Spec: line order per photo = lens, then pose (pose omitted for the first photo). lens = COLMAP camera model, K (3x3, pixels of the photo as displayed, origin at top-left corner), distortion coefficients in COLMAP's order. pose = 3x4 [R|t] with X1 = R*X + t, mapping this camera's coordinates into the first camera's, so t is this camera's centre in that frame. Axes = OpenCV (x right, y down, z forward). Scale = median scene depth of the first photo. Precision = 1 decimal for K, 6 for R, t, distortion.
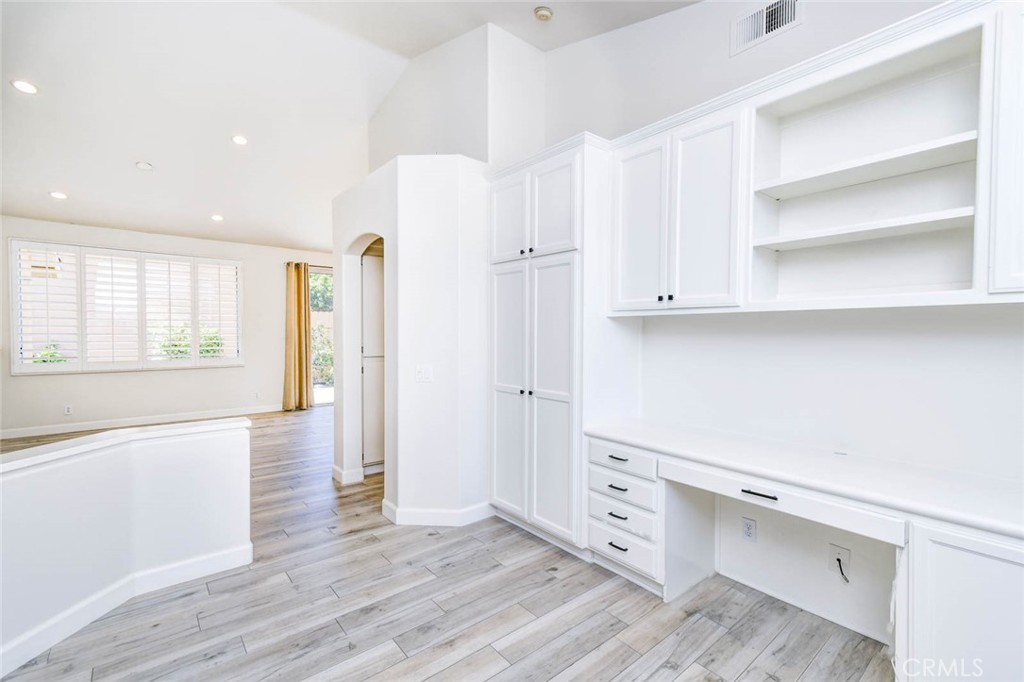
lens RADIAL K [[450.5, 0, 519.3], [0, 450.5, 343.0], [0, 0, 1]] dist [0.010572, -0.000185]
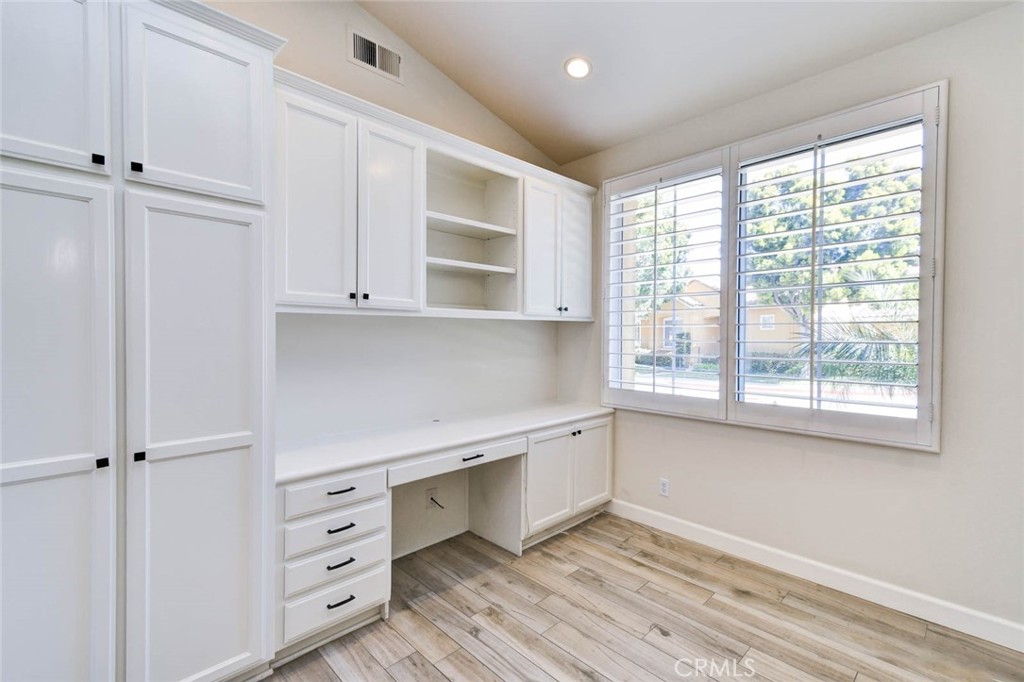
lens RADIAL K [[450.5, 0, 513.1], [0, 450.5, 340.6], [0, 0, 1]] dist [0.010572, -0.000185]
pose [[-0.073490, -0.017765, 0.997138, -0.500277], [0.019469, 0.999625, 0.019244, -0.018064], [-0.997106, 0.020828, -0.073117, 0.626847]]
